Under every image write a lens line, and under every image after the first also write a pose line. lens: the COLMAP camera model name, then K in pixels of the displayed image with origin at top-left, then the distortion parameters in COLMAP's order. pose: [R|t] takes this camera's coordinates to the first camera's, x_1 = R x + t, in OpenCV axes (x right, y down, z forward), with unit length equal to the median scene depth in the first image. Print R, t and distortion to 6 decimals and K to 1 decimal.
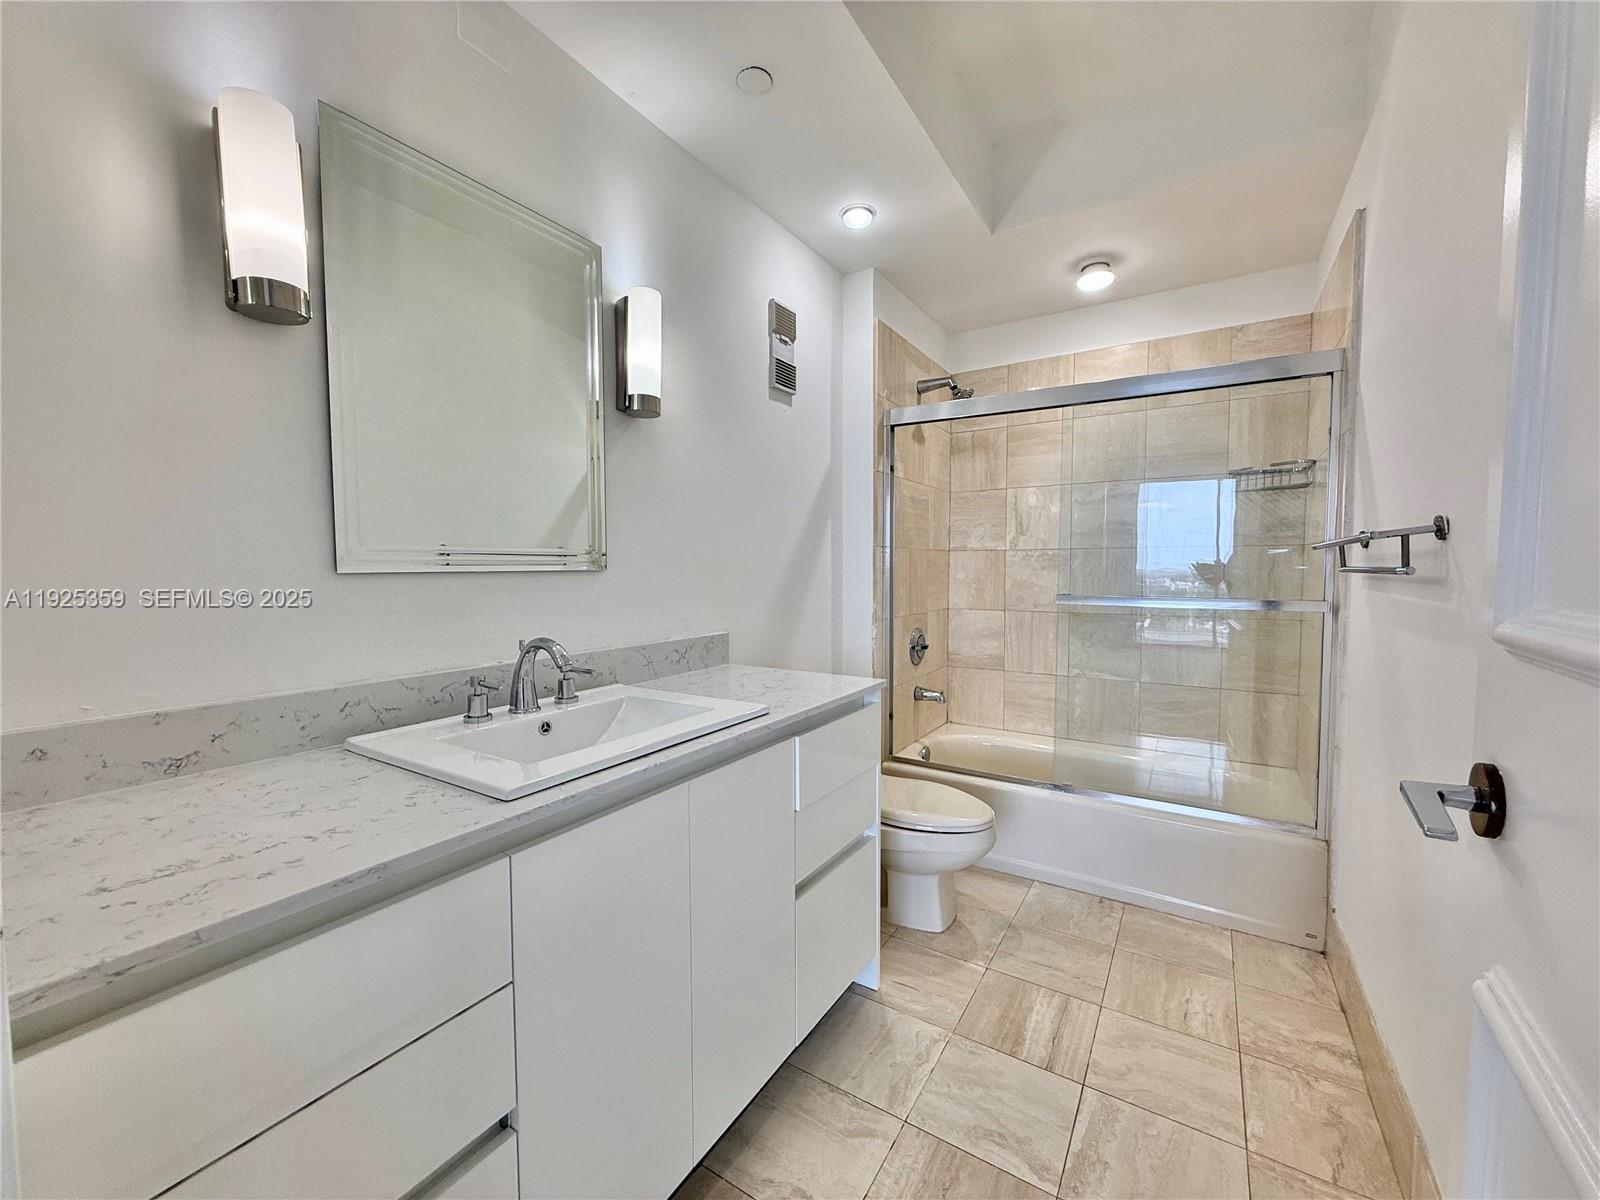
lens RADIAL K [[636.8, 0, 801.2], [0, 636.8, 599.9], [0, 0, 1]] dist [0.002637, -0.000004]
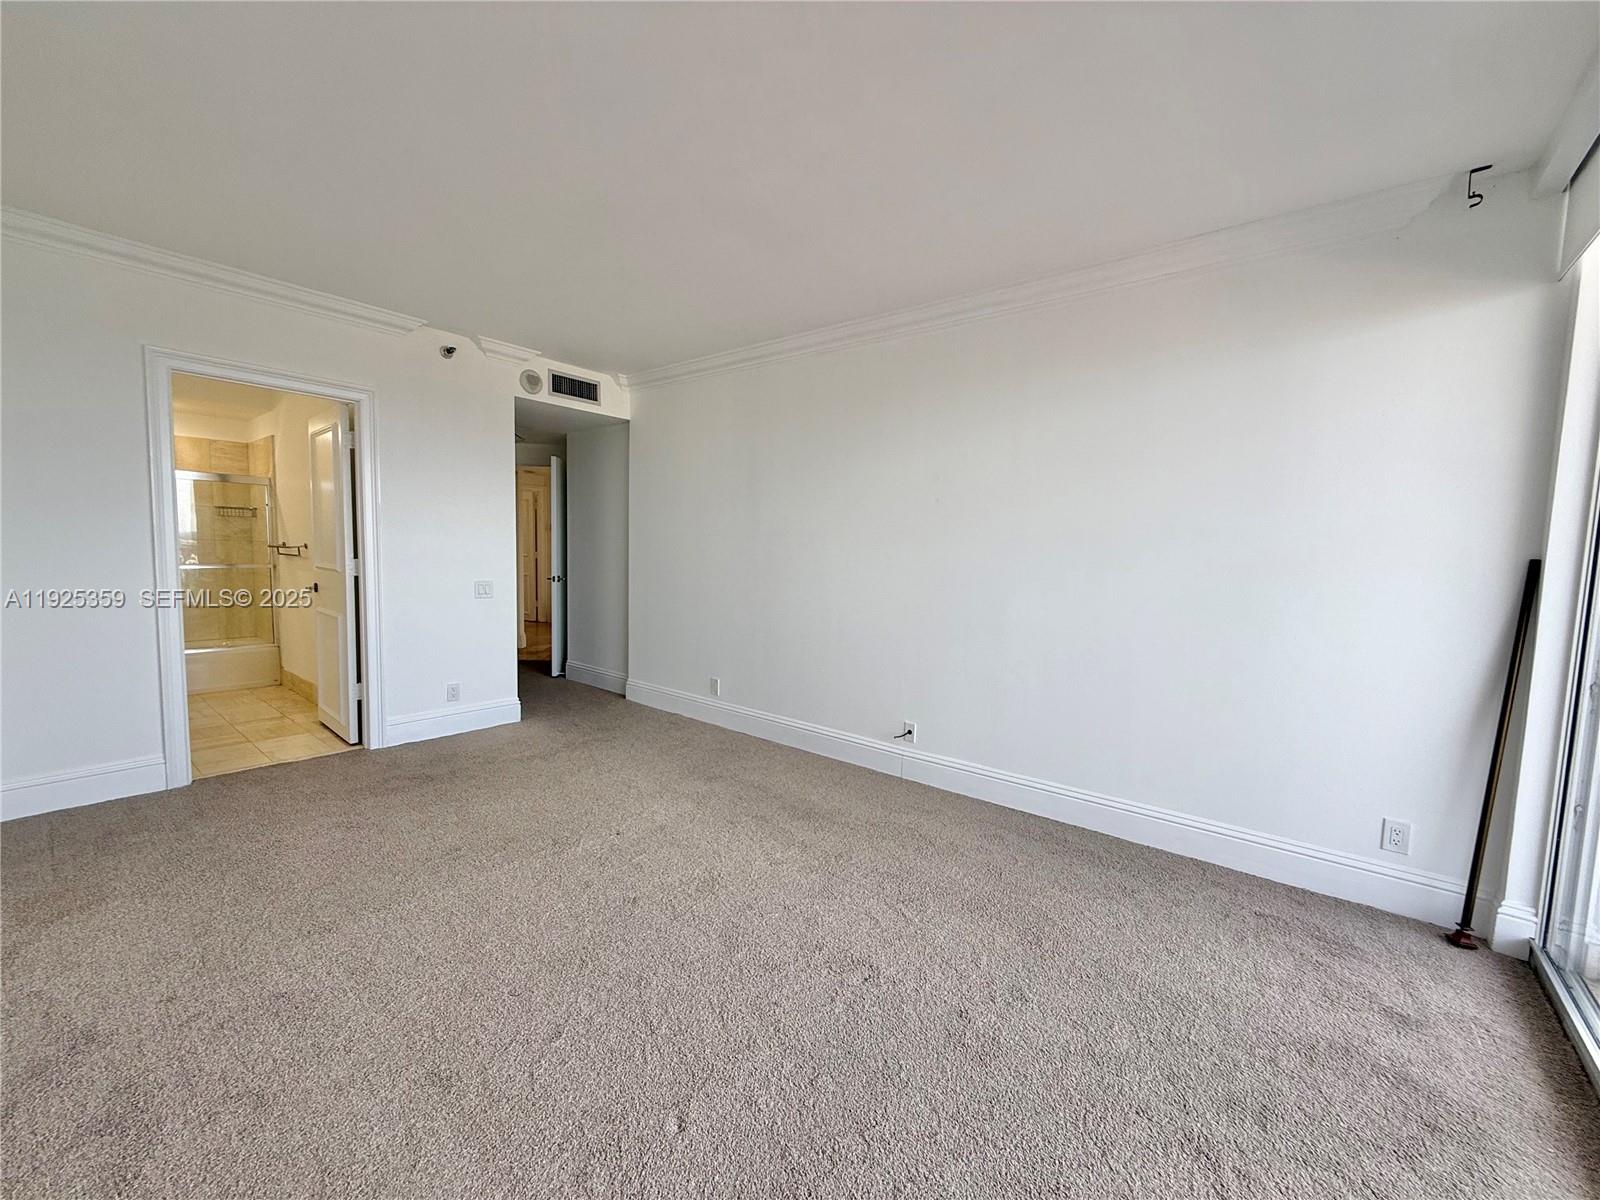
lens RADIAL K [[636.8, 0, 805.0], [0, 636.8, 603.7], [0, 0, 1]] dist [0.002637, -0.000004]
pose [[0.111840, -0.083326, 0.990227, -1.513670], [0.022554, 0.996434, 0.081301, 0.000816], [-0.993470, 0.013241, 0.113321, -1.470267]]
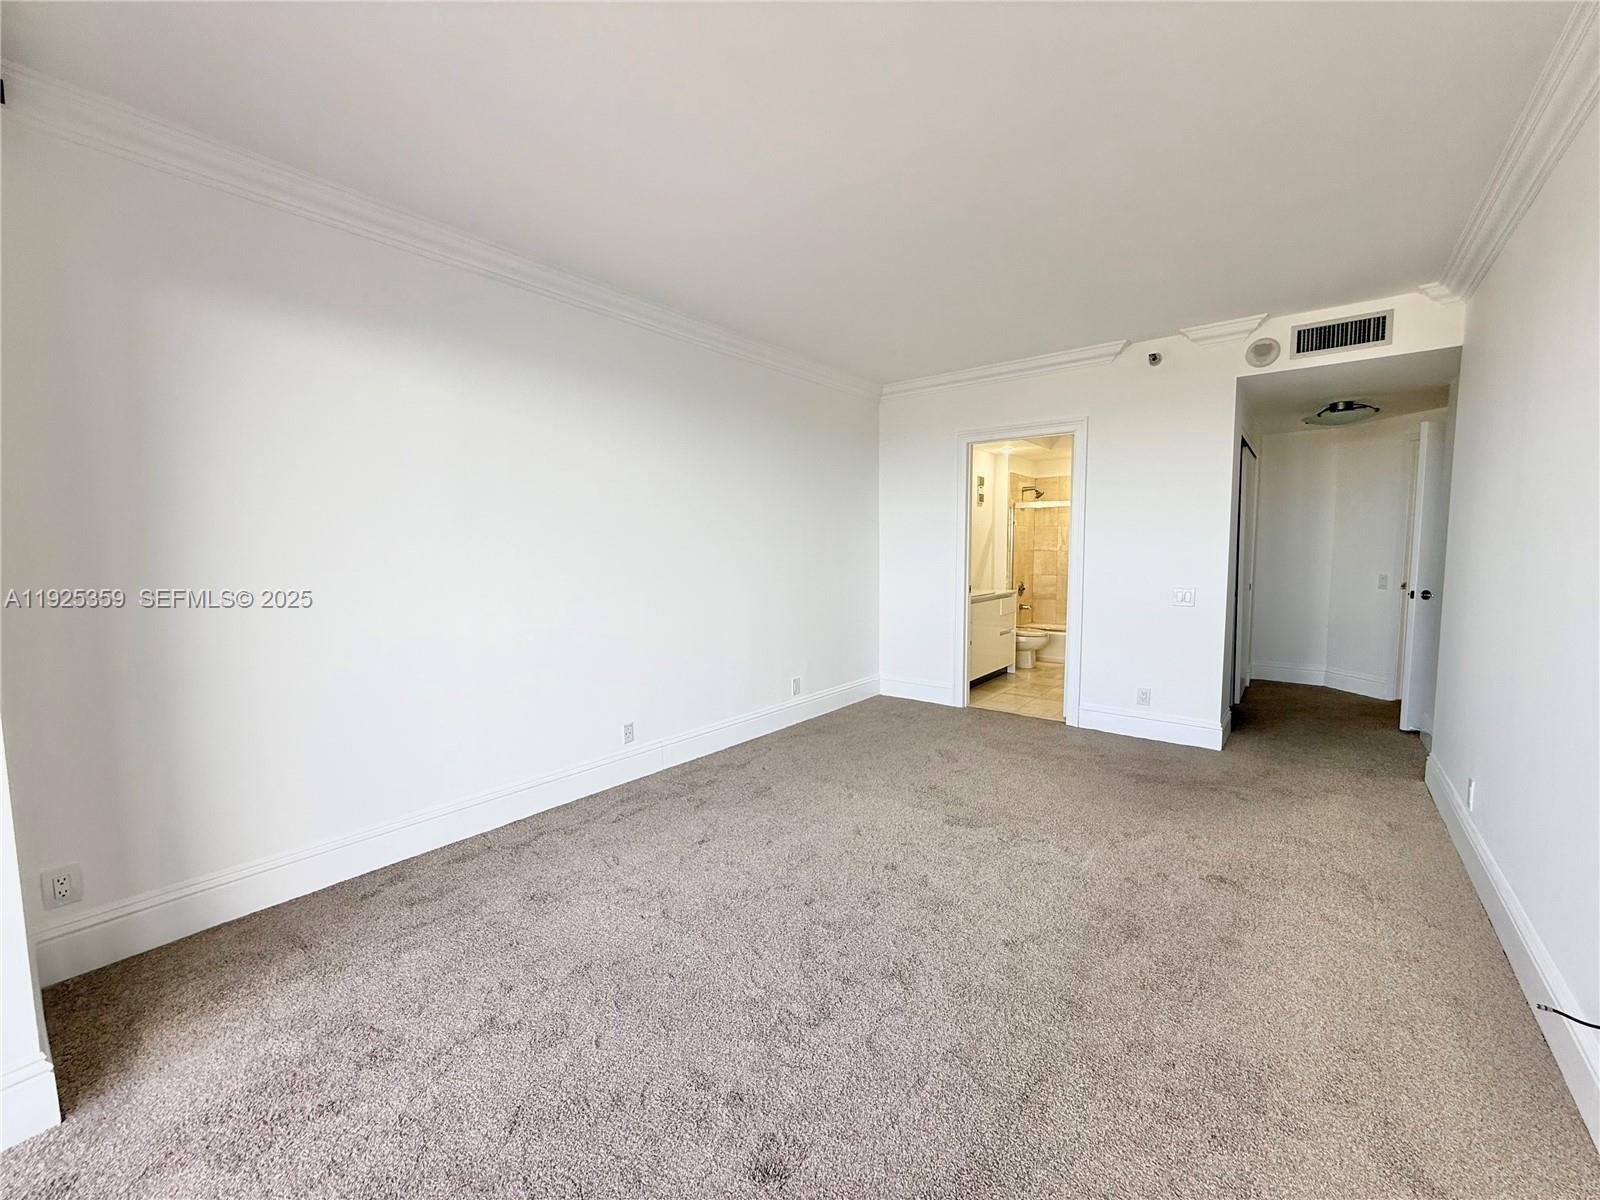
lens RADIAL K [[636.8, 0, 805.6], [0, 636.8, 600.2], [0, 0, 1]] dist [0.002637, -0.000004]
pose [[0.995001, 0.003764, -0.099796, -0.573315], [-0.000499, 0.999464, 0.032720, 0.045763], [0.099866, -0.032507, 0.994470, -2.216704]]
